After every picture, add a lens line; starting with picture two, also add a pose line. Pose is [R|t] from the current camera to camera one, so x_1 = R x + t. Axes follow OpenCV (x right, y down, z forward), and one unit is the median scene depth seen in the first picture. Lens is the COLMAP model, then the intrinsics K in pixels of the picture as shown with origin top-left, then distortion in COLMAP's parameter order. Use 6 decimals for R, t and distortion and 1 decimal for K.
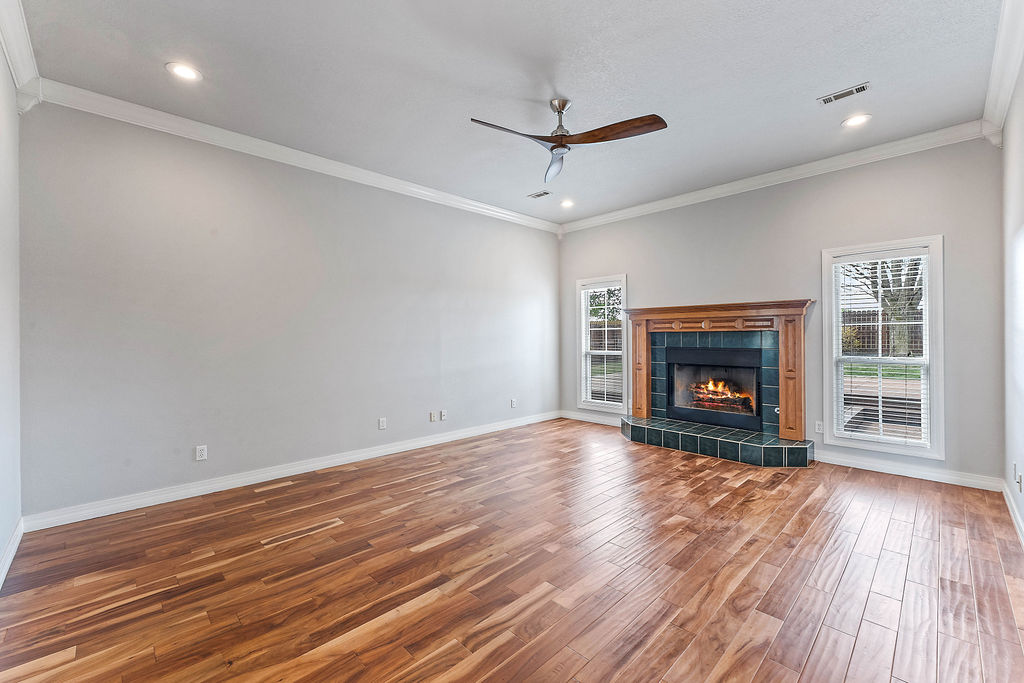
lens RADIAL K [[415.0, 0, 502.8], [0, 415.0, 338.7], [0, 0, 1]] dist [-0.003119, 0.001407]
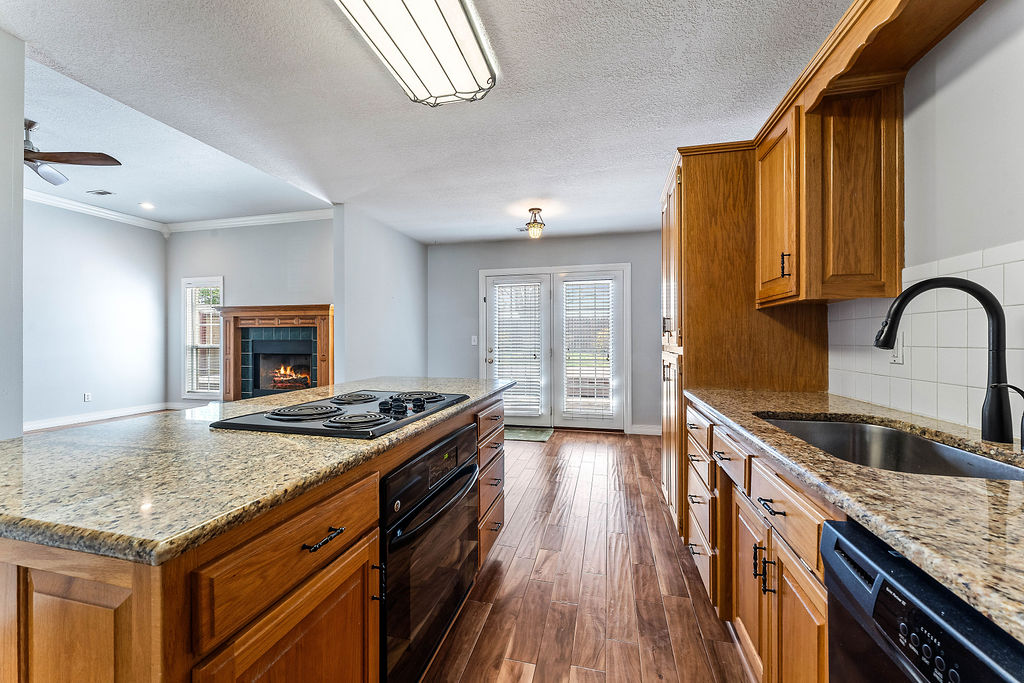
lens RADIAL K [[415.0, 0, 500.8], [0, 415.0, 338.4], [0, 0, 1]] dist [-0.003119, 0.001407]
pose [[0.849264, 0.005349, 0.527942, 0.511994], [-0.000702, 0.999959, -0.009002, 0.034894], [-0.527968, 0.007275, 0.849233, -0.527499]]
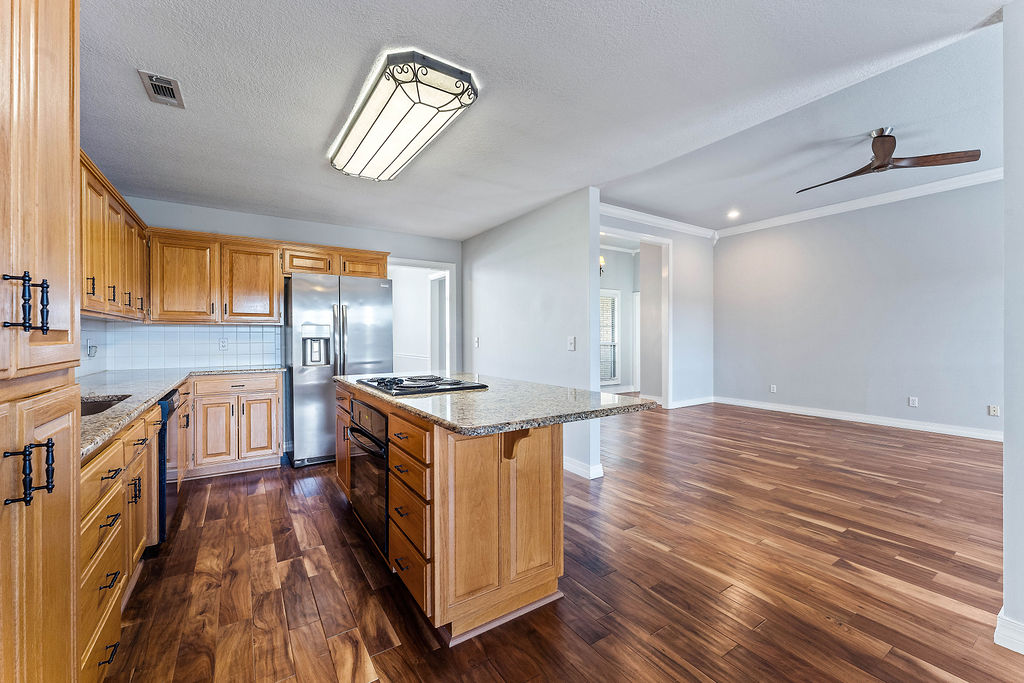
lens RADIAL K [[415.0, 0, 506.9], [0, 415.0, 336.2], [0, 0, 1]] dist [-0.003119, 0.001407]
pose [[-0.179294, 0.005519, -0.983780, 1.199486], [-0.001102, 0.999983, 0.005811, 0.020885], [0.983795, 0.002126, -0.179284, 0.115543]]
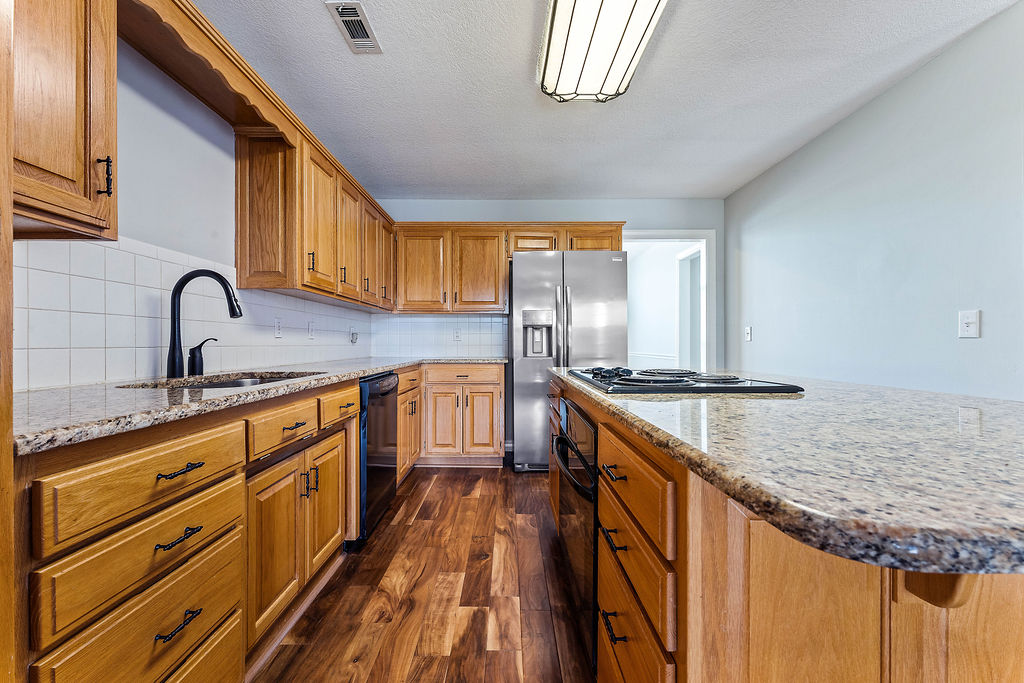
lens RADIAL K [[415.0, 0, 505.1], [0, 415.0, 343.1], [0, 0, 1]] dist [-0.003119, 0.001407]
pose [[-0.688488, 0.003755, -0.725238, 0.979410], [-0.000703, 0.999983, 0.005845, 0.061284], [0.725247, 0.004533, -0.688474, 0.032416]]
